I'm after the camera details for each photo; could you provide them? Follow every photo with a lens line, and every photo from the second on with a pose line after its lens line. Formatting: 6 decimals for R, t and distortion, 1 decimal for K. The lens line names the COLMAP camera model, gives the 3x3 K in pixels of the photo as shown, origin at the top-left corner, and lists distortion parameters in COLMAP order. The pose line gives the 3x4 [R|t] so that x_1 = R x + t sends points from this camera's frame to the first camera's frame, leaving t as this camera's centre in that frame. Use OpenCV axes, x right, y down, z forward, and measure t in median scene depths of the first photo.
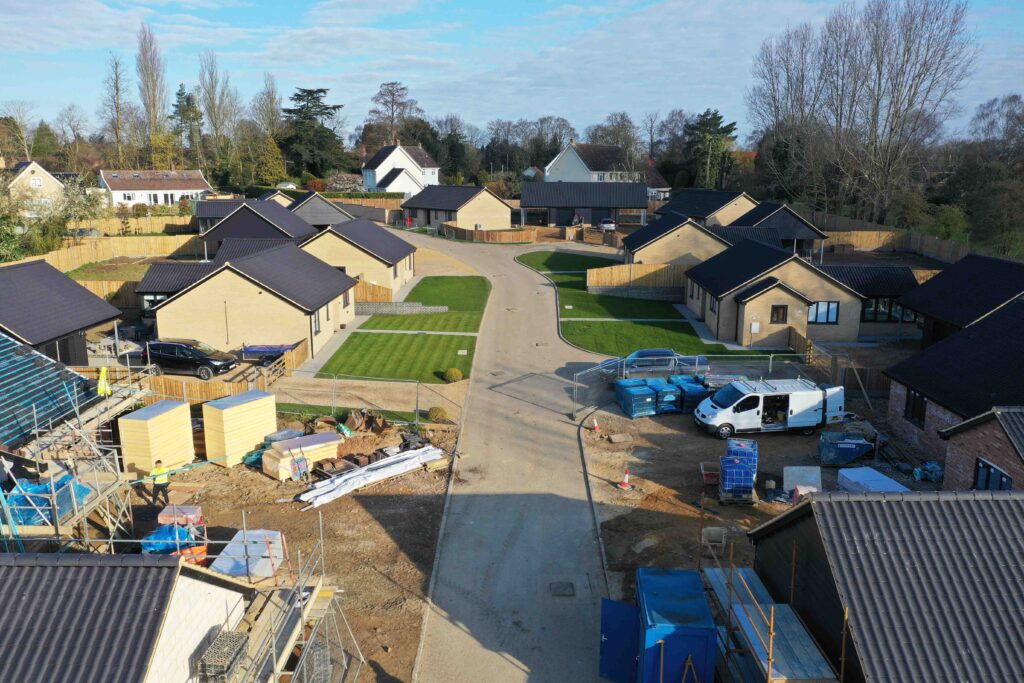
lens RADIAL K [[812.7, 0, 516.0], [0, 812.7, 344.4], [0, 0, 1]] dist [-0.015765, 0.013853]
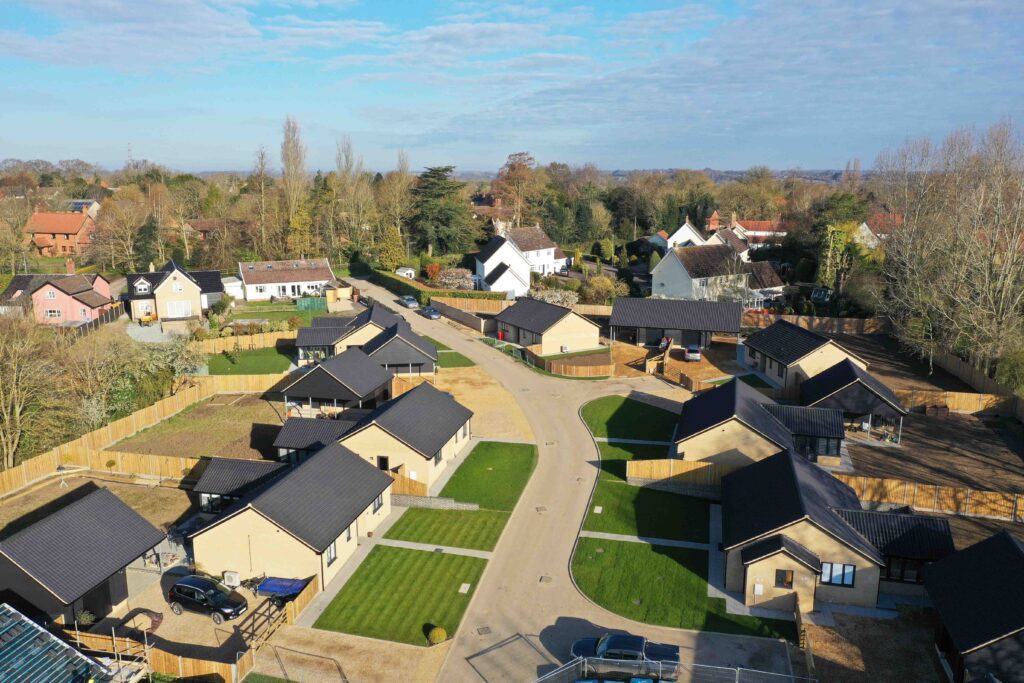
lens RADIAL K [[812.7, 0, 512.6], [0, 812.7, 338.9], [0, 0, 1]] dist [-0.015765, 0.013853]
pose [[0.978789, 0.040080, -0.200910, 0.144595], [-0.040956, 0.999161, -0.000204, -0.236169], [0.200734, 0.008428, 0.979610, -0.011372]]
